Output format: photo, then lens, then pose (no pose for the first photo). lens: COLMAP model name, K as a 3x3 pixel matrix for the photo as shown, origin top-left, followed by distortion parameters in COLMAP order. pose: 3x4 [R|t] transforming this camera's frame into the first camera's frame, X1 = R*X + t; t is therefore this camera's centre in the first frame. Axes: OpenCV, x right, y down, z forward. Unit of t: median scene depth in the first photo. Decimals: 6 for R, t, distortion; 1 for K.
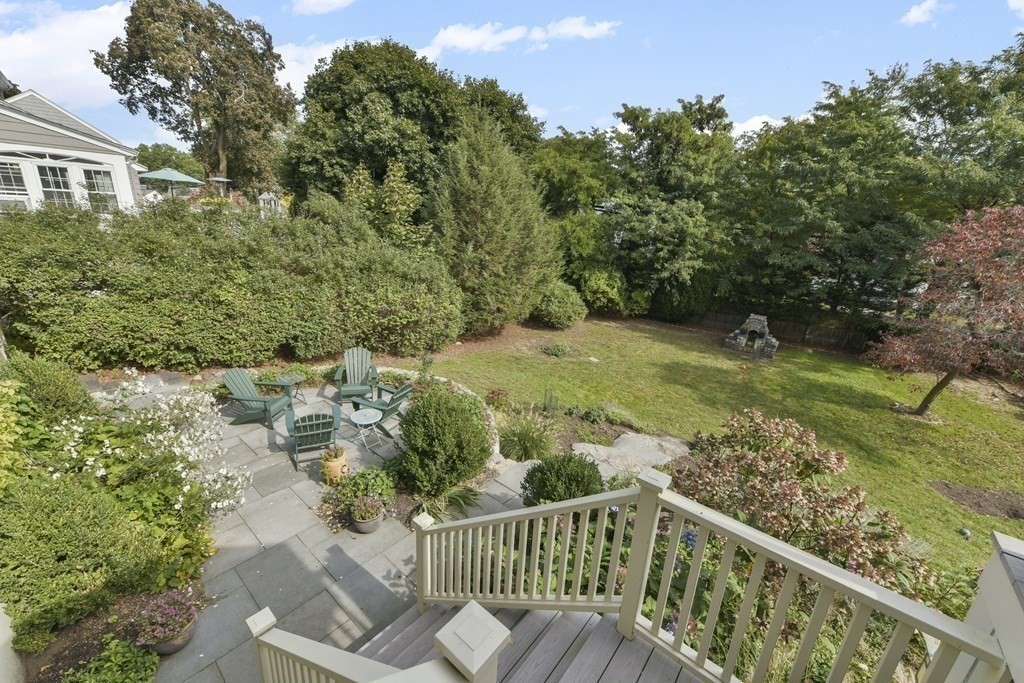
lens RADIAL K [[411.8, 0, 520.6], [0, 411.8, 338.0], [0, 0, 1]] dist [-0.001102, -0.000064]
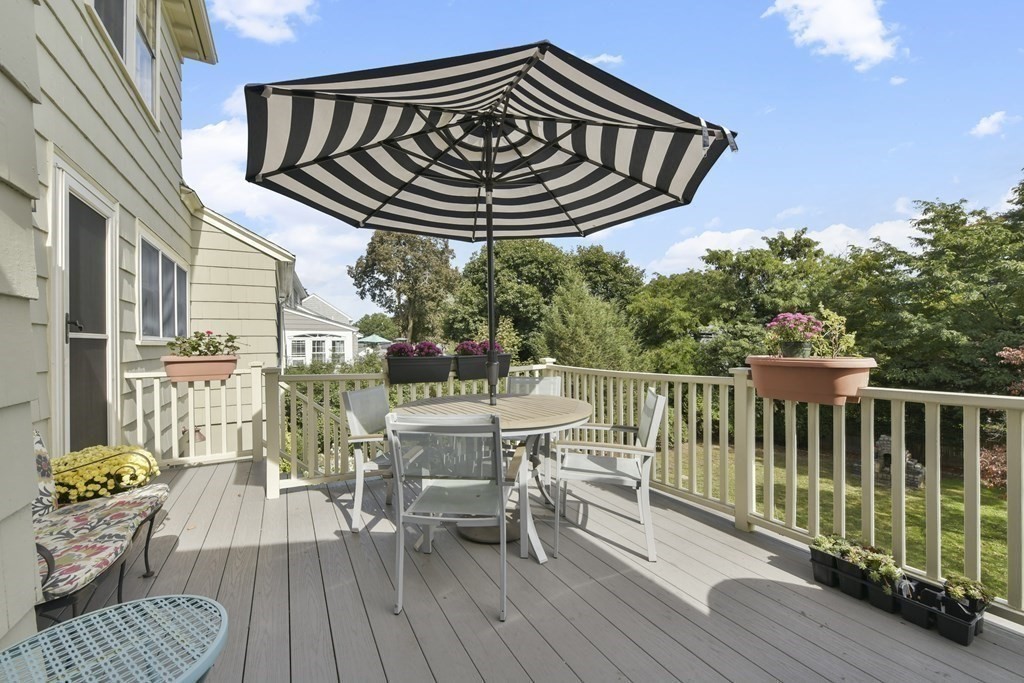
lens RADIAL K [[415.2, 0, 518.0], [0, 415.2, 335.8], [0, 0, 1]] dist [0.000600, 0.000219]
pose [[0.935793, -0.077977, -0.343817, 0.136677], [-0.035986, 0.949012, -0.313178, 0.045435], [0.350707, 0.305443, 0.885273, -0.139772]]
